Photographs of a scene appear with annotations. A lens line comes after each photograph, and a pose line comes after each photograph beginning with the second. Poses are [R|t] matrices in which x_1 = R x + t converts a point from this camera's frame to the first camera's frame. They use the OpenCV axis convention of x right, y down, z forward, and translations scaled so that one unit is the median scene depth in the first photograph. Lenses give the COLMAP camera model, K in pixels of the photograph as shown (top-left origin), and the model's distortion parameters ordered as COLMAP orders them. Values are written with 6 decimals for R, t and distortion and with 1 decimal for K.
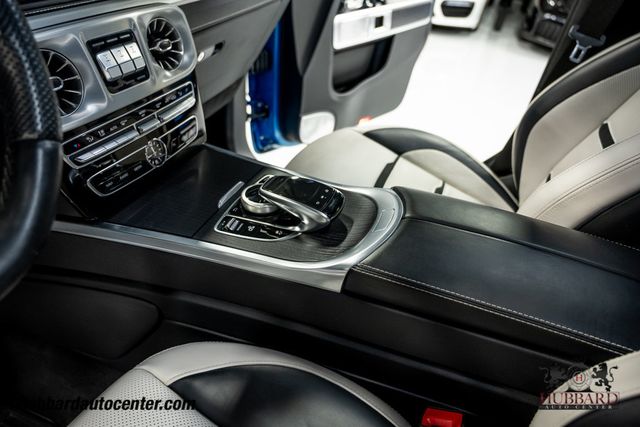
lens RADIAL K [[427.0, 0, 317.4], [0, 427.0, 210.2], [0, 0, 1]] dist [-0.011401, 0.007281]
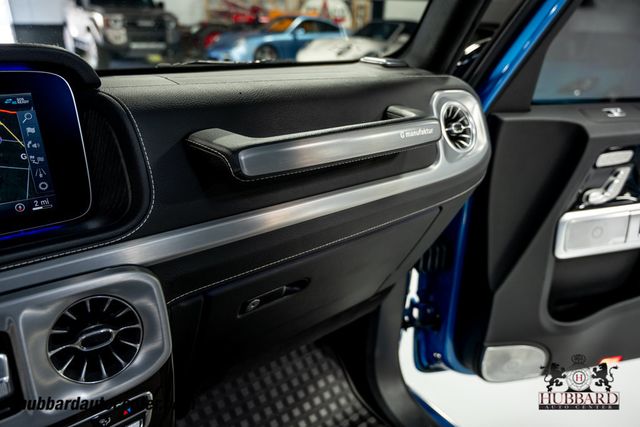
lens RADIAL K [[452.8, 0, 322.4], [0, 452.8, 214.6], [0, 0, 1]] dist [-0.017631, 0.005650]
pose [[0.847507, 0.138246, -0.512464, 0.177159], [-0.265069, 0.946709, -0.182978, -0.491630], [0.459858, 0.290913, 0.838987, 0.554185]]
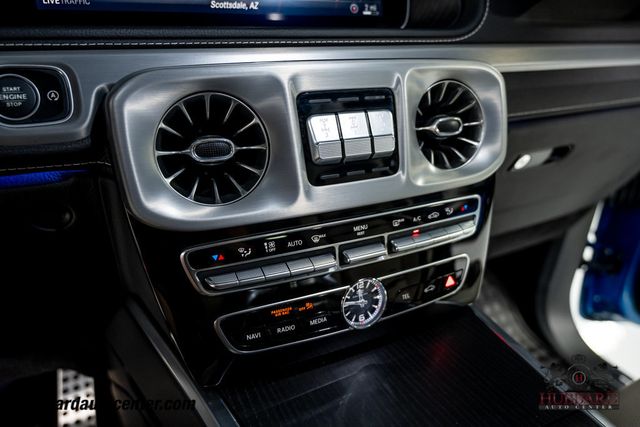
lens RADIAL K [[452.8, 0, 317.1], [0, 452.8, 214.1], [0, 0, 1]] dist [-0.017631, 0.005650]
pose [[0.732532, 0.225474, -0.642307, -0.072503], [-0.371604, 0.923012, -0.099791, -0.148337], [0.570357, 0.311784, 0.759923, 0.459756]]
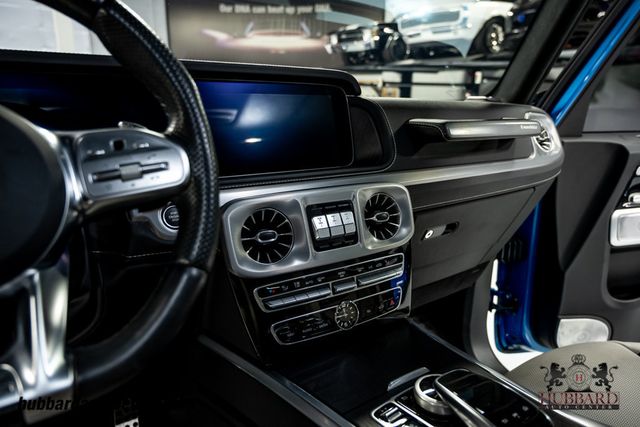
lens RADIAL K [[427.0, 0, 319.3], [0, 427.0, 213.5], [0, 0, 1]] dist [-0.011401, 0.007281]
pose [[0.813055, 0.050413, -0.579999, 0.121384], [-0.284091, 0.903935, -0.319676, -0.012876], [0.508166, 0.424687, 0.749271, 0.120526]]
